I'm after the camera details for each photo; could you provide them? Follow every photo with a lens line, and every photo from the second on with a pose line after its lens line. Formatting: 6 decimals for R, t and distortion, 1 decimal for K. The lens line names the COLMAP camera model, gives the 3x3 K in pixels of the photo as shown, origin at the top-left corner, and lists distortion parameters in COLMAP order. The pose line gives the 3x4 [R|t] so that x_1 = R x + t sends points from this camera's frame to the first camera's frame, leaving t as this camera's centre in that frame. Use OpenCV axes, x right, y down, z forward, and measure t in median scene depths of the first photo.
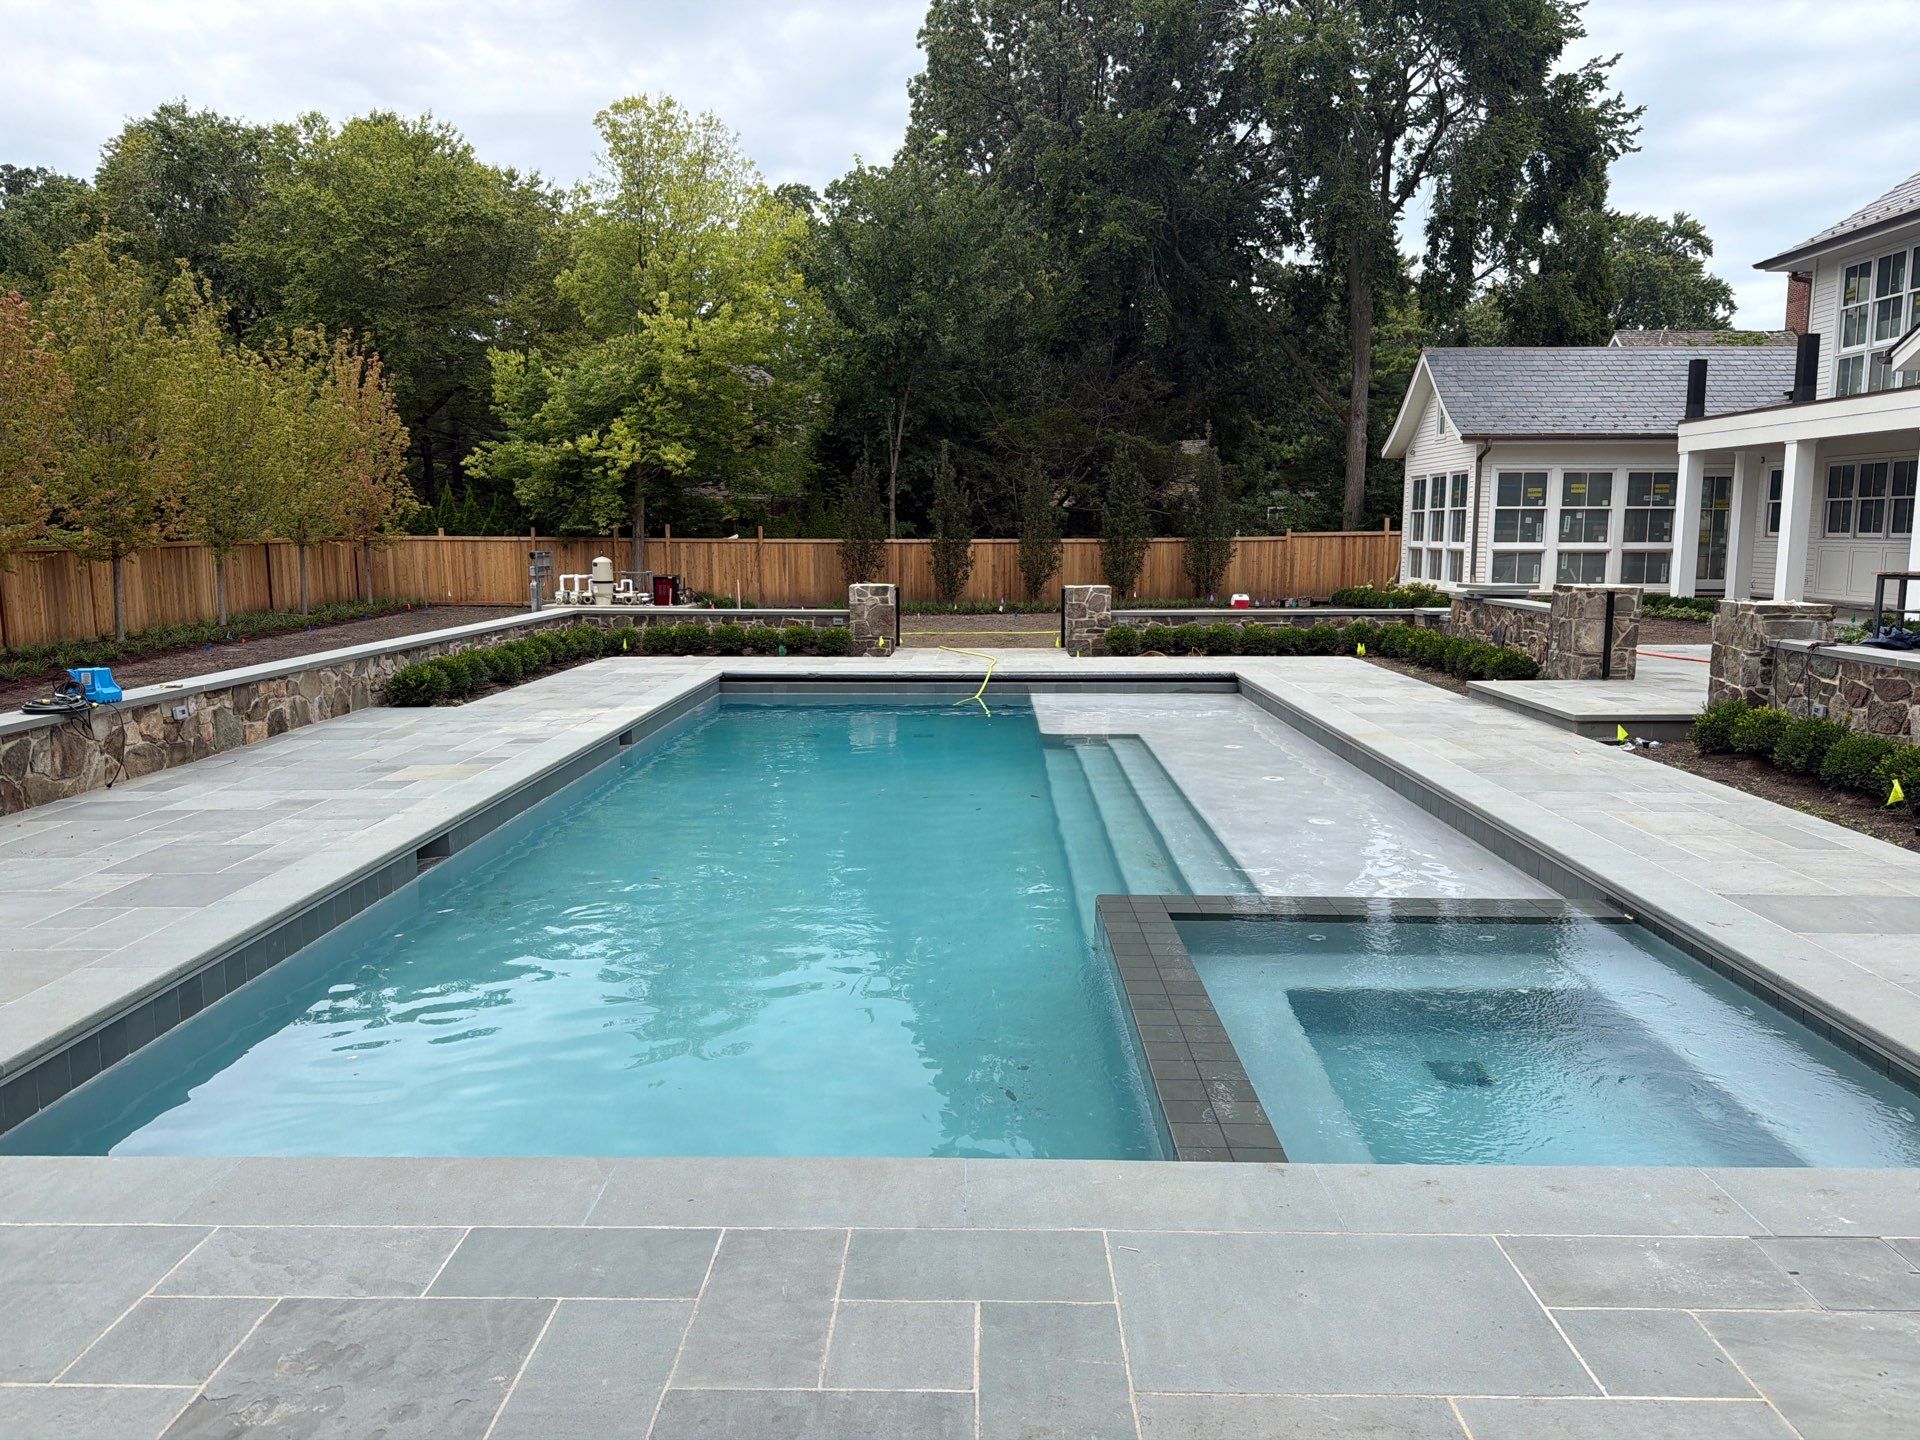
lens RADIAL K [[1349.9, 0, 954.1], [0, 1349.9, 714.6], [0, 0, 1]] dist [0.065024, -0.084345]
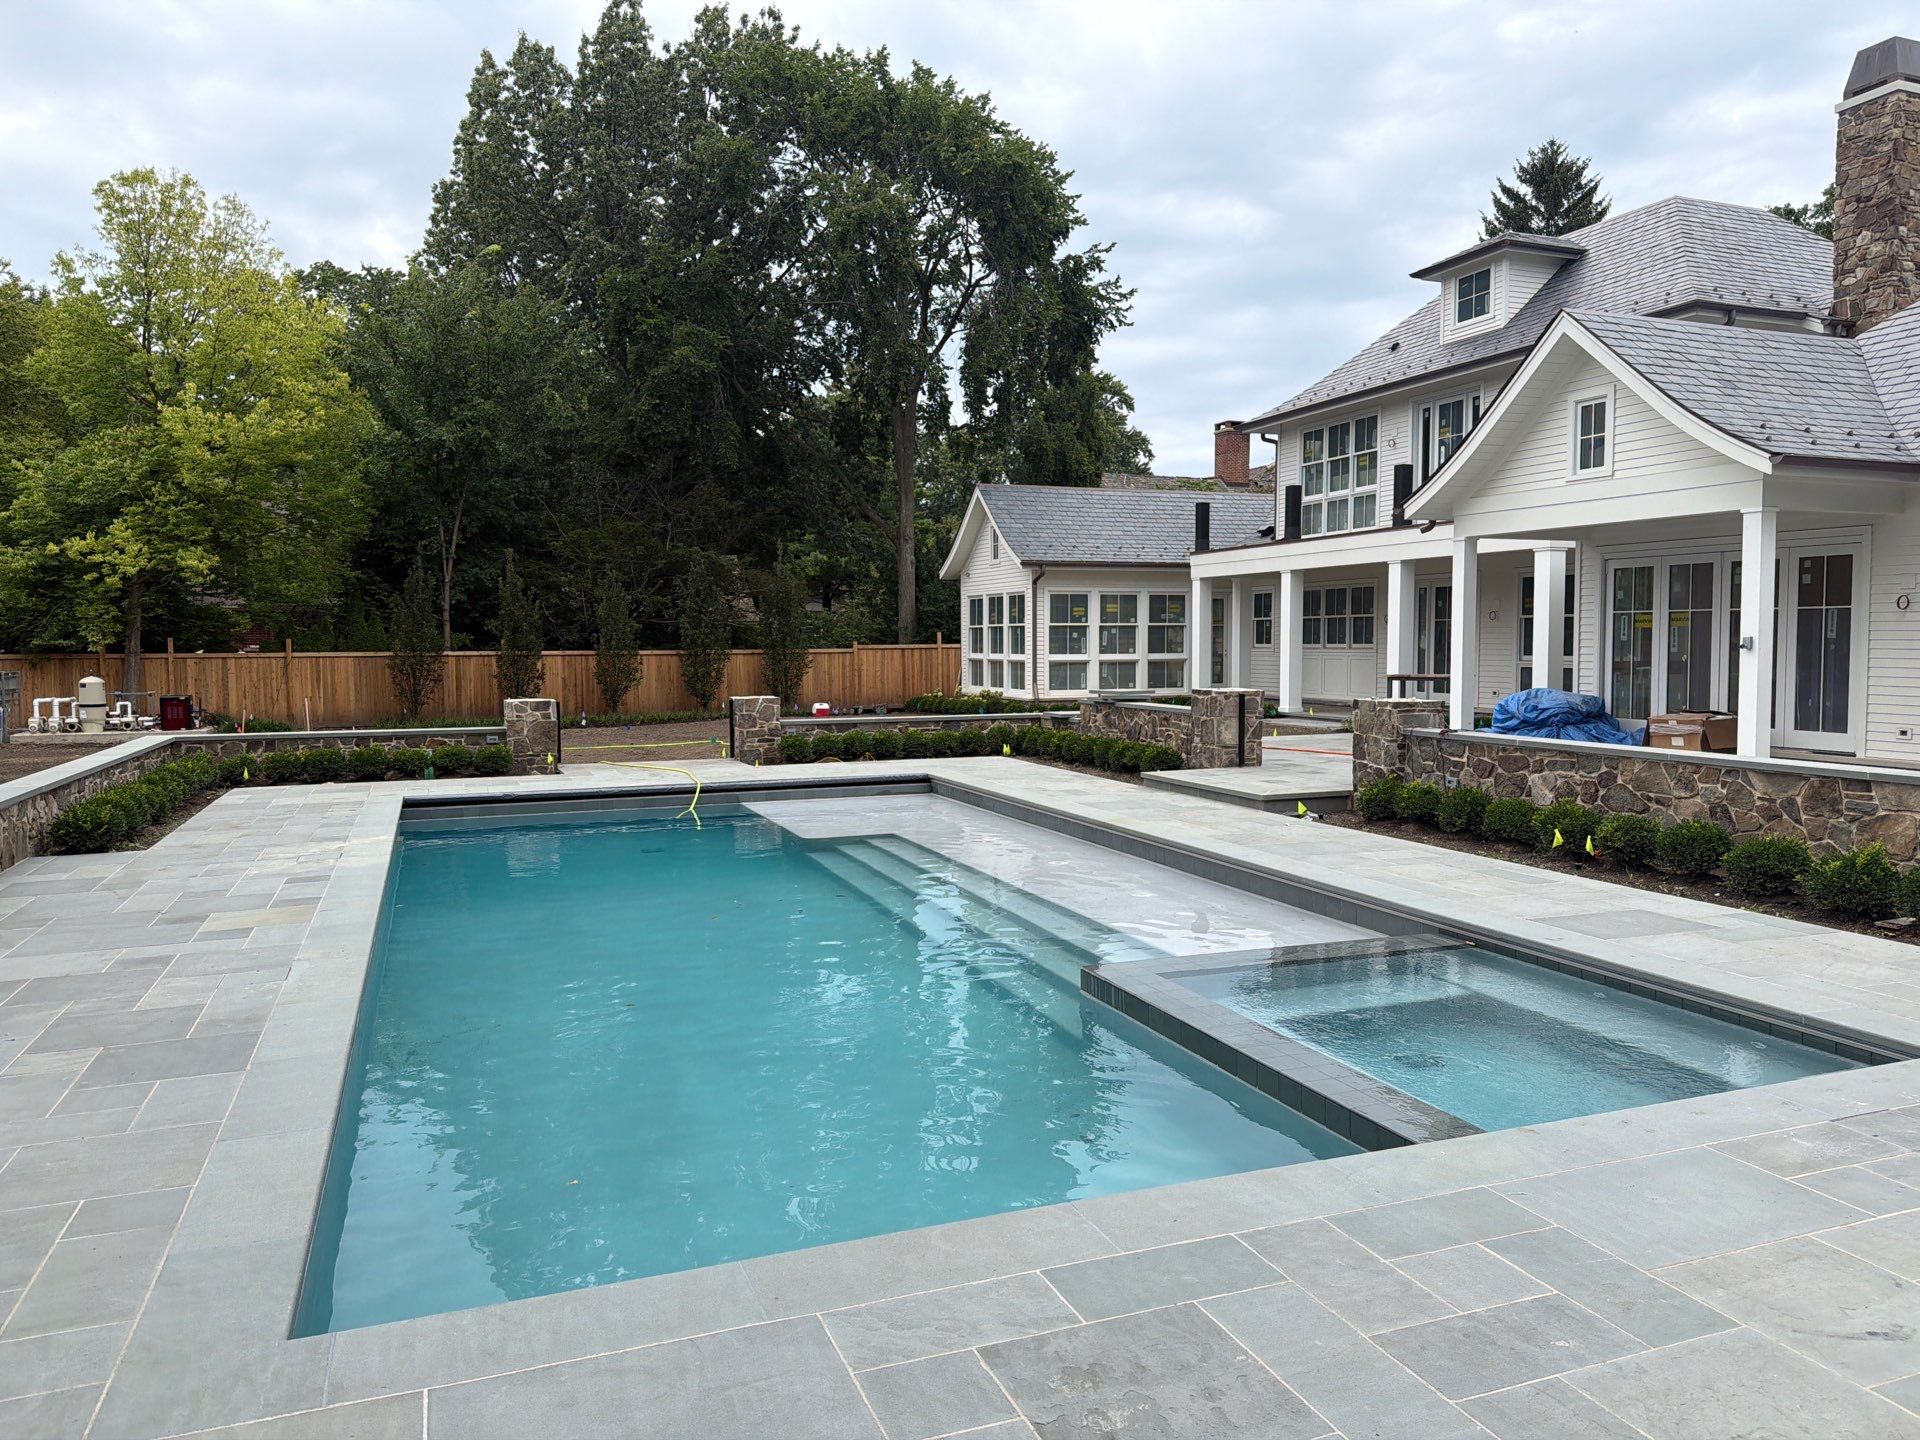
lens RADIAL K [[1349.9, 0, 966.0], [0, 1349.9, 714.8], [0, 0, 1]] dist [0.065024, -0.084345]
pose [[0.924527, -0.024314, 0.380339, -0.096782], [0.055395, 0.995938, -0.070987, -0.000198], [-0.377069, 0.086698, 0.922119, -0.005460]]
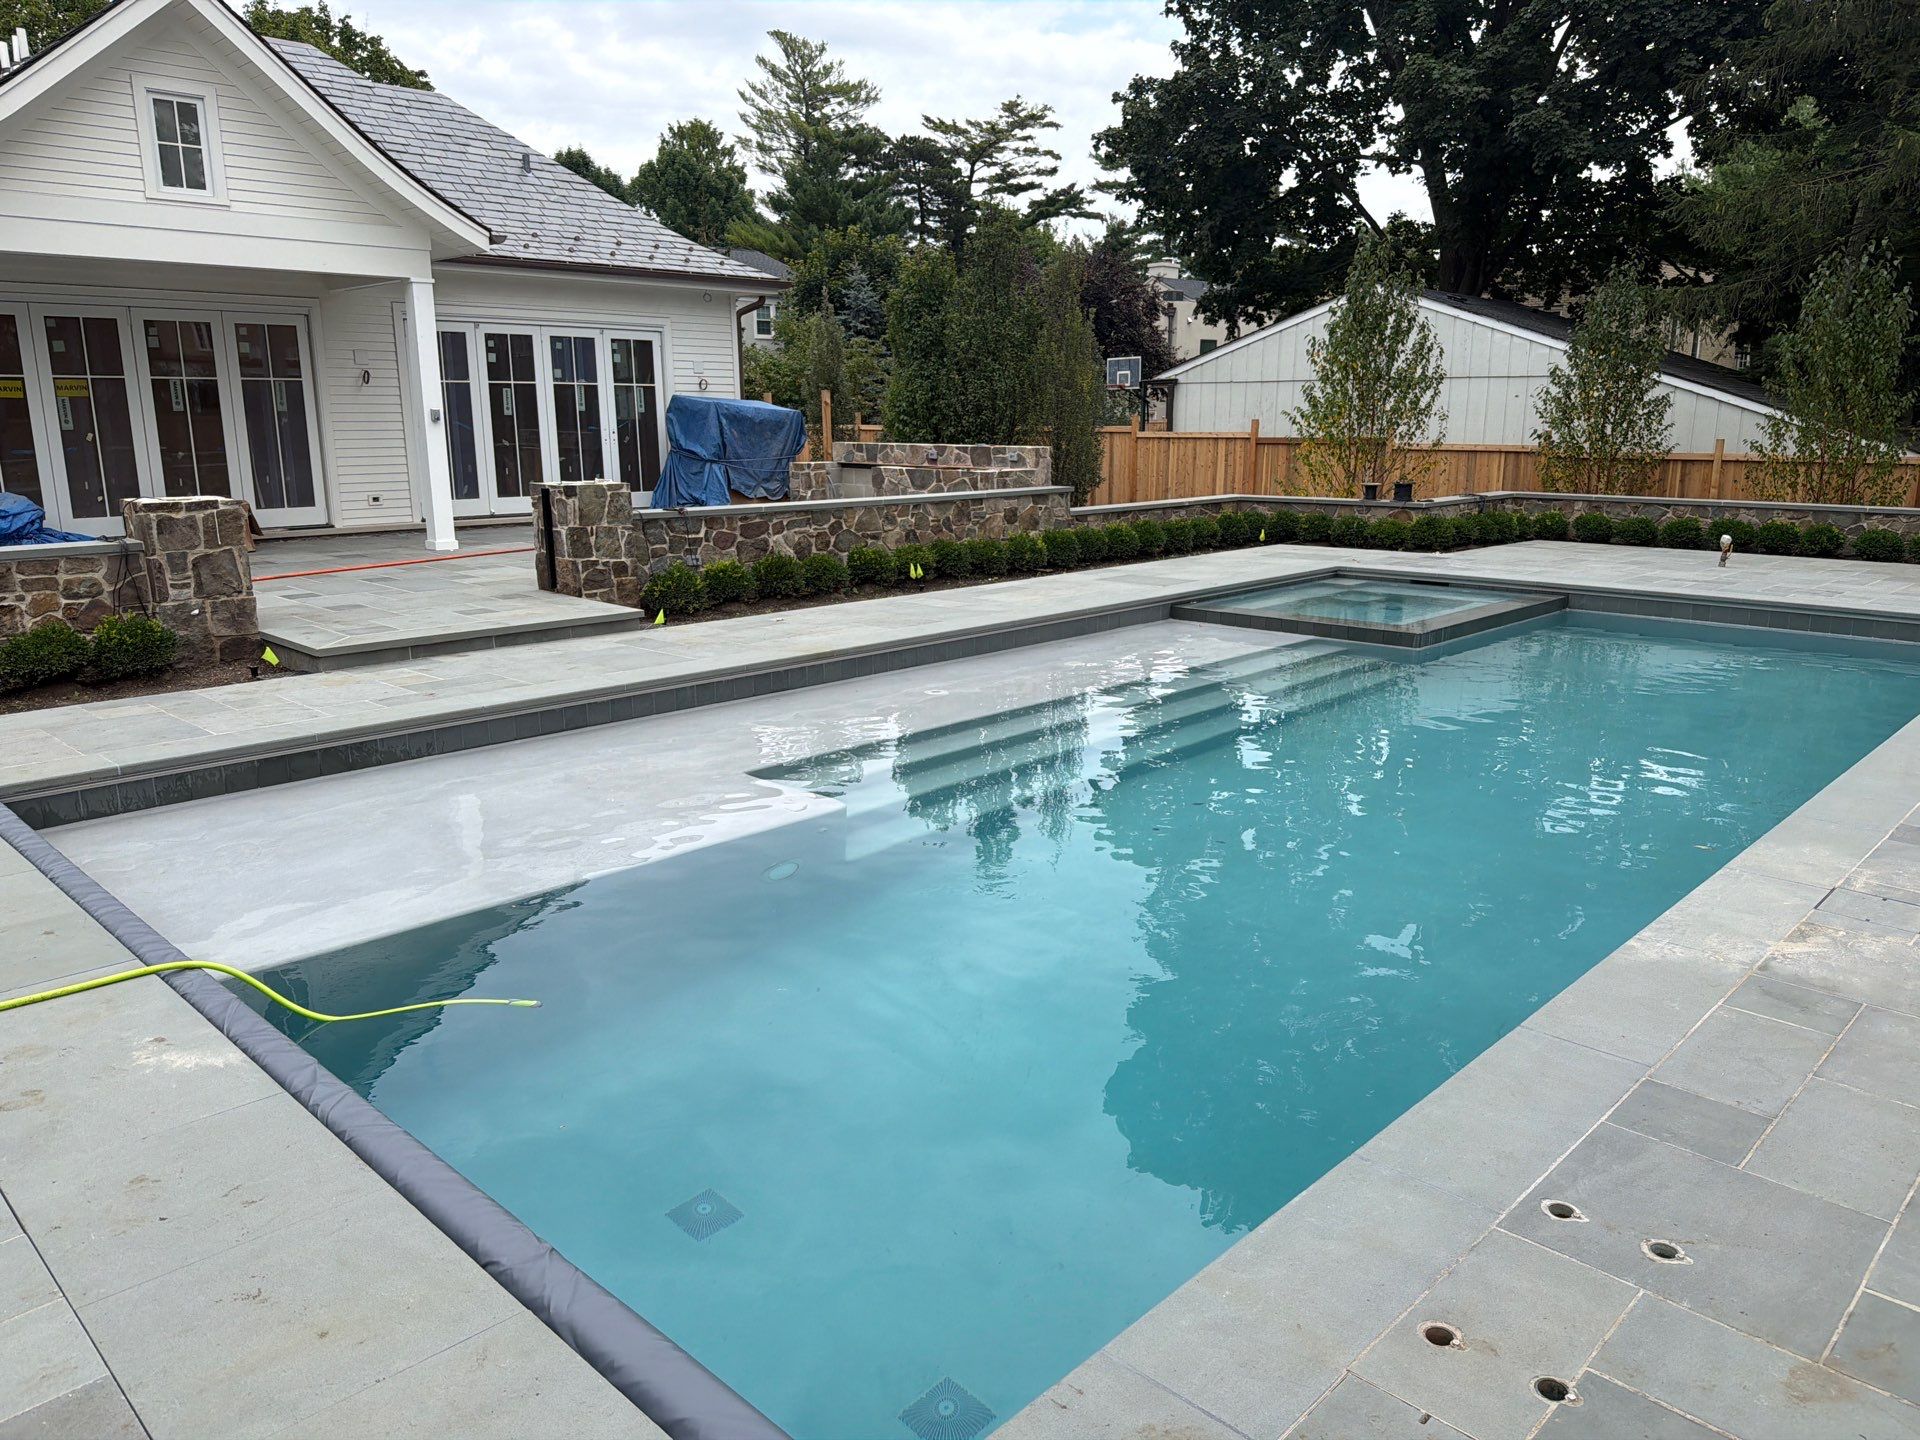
lens RADIAL K [[1349.9, 0, 976.4], [0, 1349.9, 732.4], [0, 0, 1]] dist [0.065024, -0.084345]
pose [[-0.740825, -0.155736, 0.653395, -0.147411], [0.091875, 0.940115, 0.328243, -0.085646], [-0.665386, 0.303201, -0.682152, 0.610179]]
